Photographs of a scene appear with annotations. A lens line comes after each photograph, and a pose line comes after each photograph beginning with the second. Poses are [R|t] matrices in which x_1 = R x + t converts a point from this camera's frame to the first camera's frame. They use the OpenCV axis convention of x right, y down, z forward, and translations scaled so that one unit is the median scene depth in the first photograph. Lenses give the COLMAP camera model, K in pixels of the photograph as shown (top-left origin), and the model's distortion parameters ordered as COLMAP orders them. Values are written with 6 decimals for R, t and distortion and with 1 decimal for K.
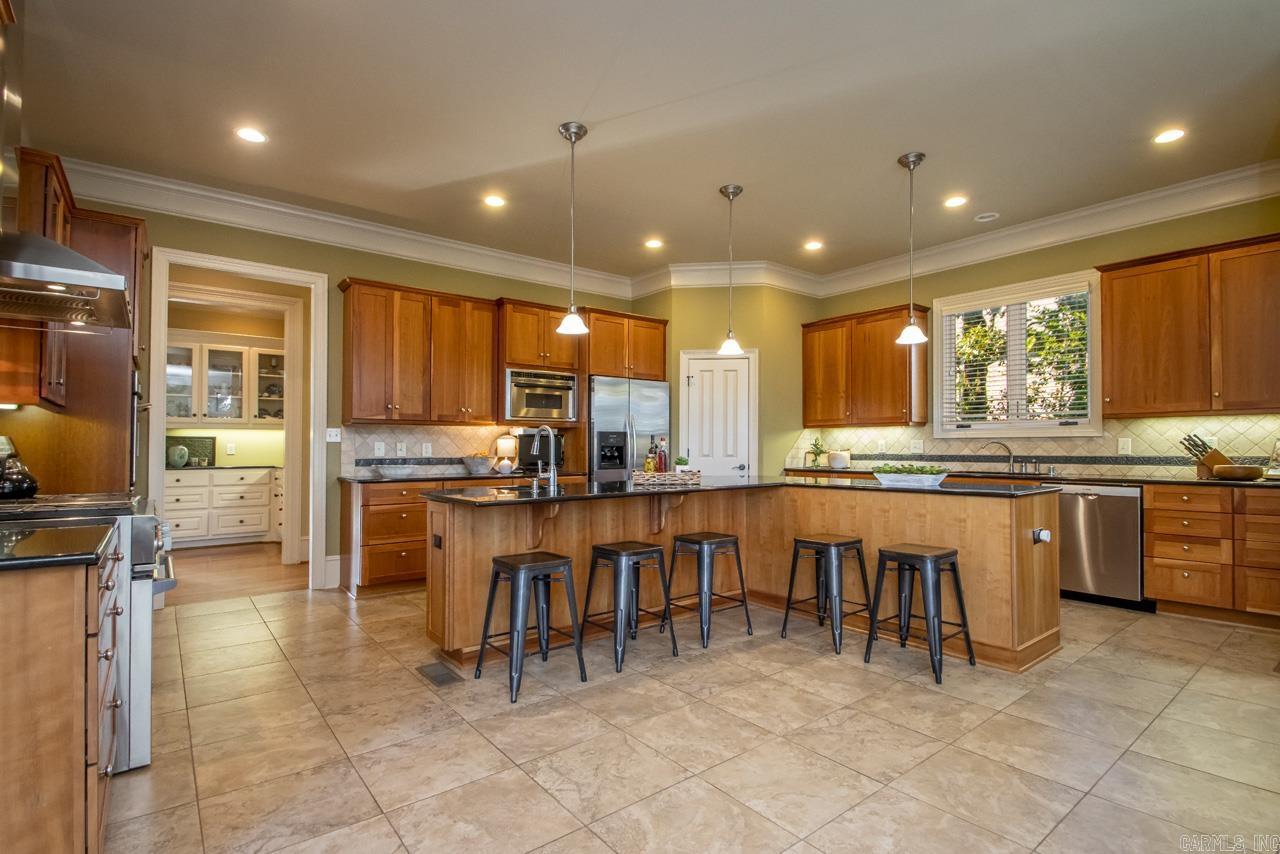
lens RADIAL K [[603.6, 0, 635.7], [0, 603.6, 439.2], [0, 0, 1]] dist [0.000280, -0.000595]
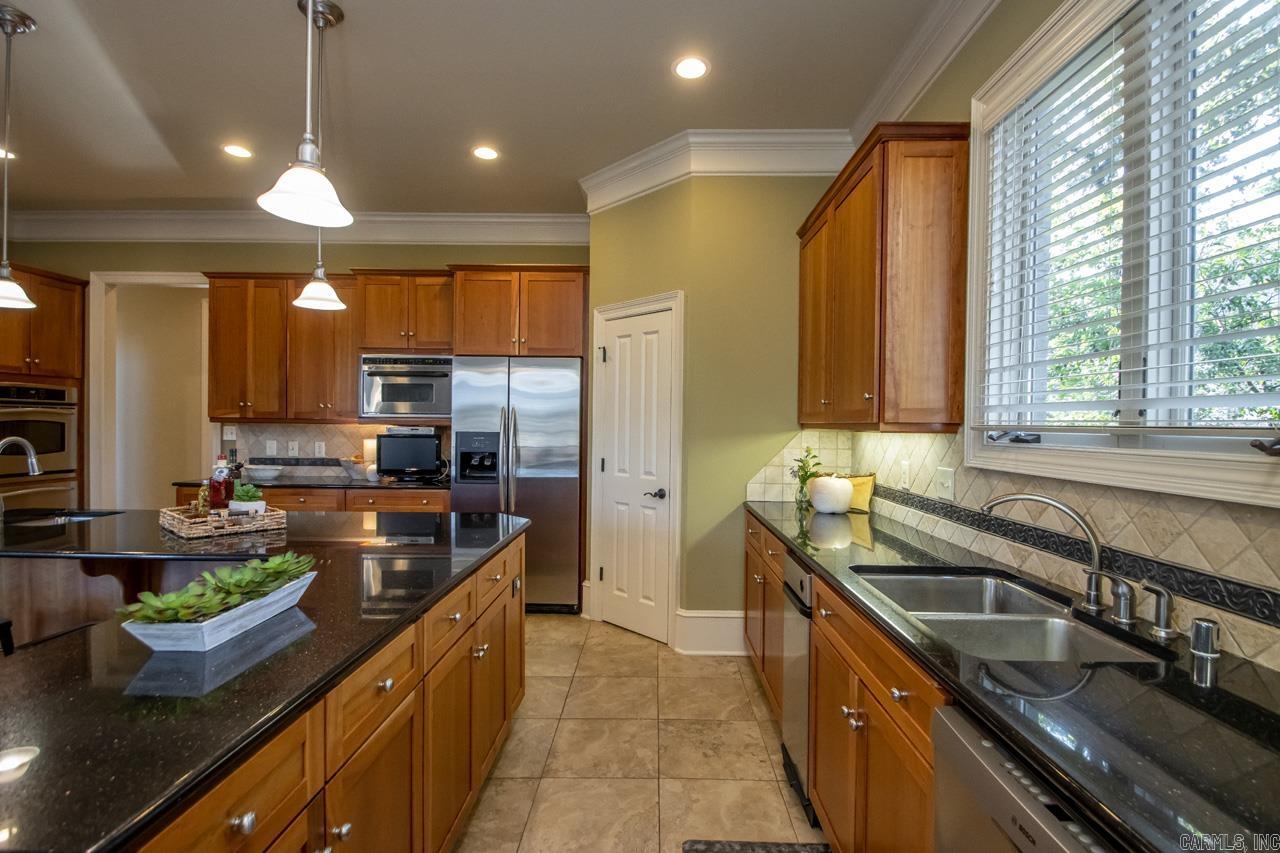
lens RADIAL K [[593.2, 0, 639.7], [0, 593.2, 419.9], [0, 0, 1]] dist [0.041759, -0.025701]
pose [[0.775266, 0.005499, -0.631611, 0.609193], [-0.004636, 0.999985, 0.003016, -0.032724], [0.631618, 0.000591, 0.775280, 0.613132]]
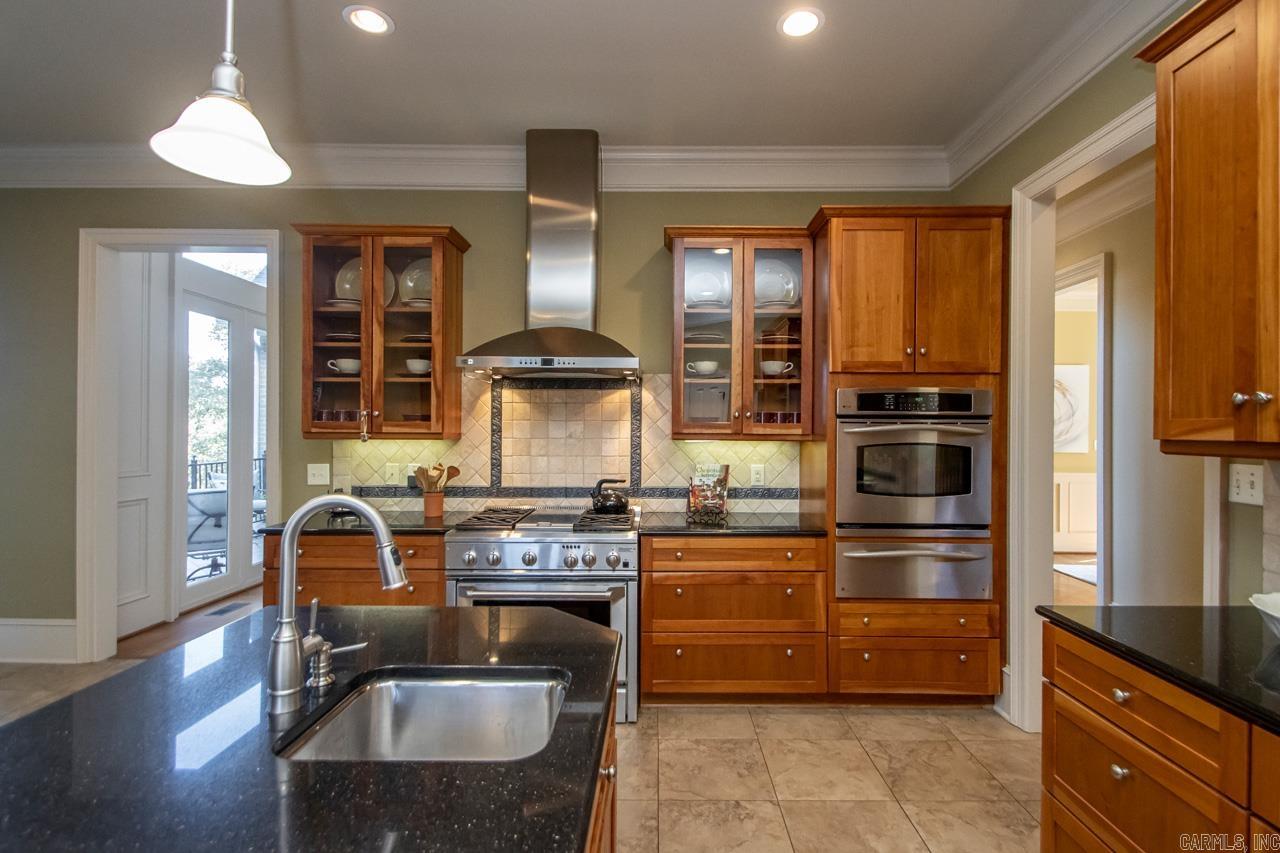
lens RADIAL K [[608.3, 0, 657.8], [0, 608.3, 429.7], [0, 0, 1]] dist [-0.000497, -0.000269]
pose [[-0.617715, -0.004608, -0.786388, -0.006399], [0.000788, 0.999979, -0.006479, -0.034176], [0.786401, -0.004622, -0.617699, 0.884420]]
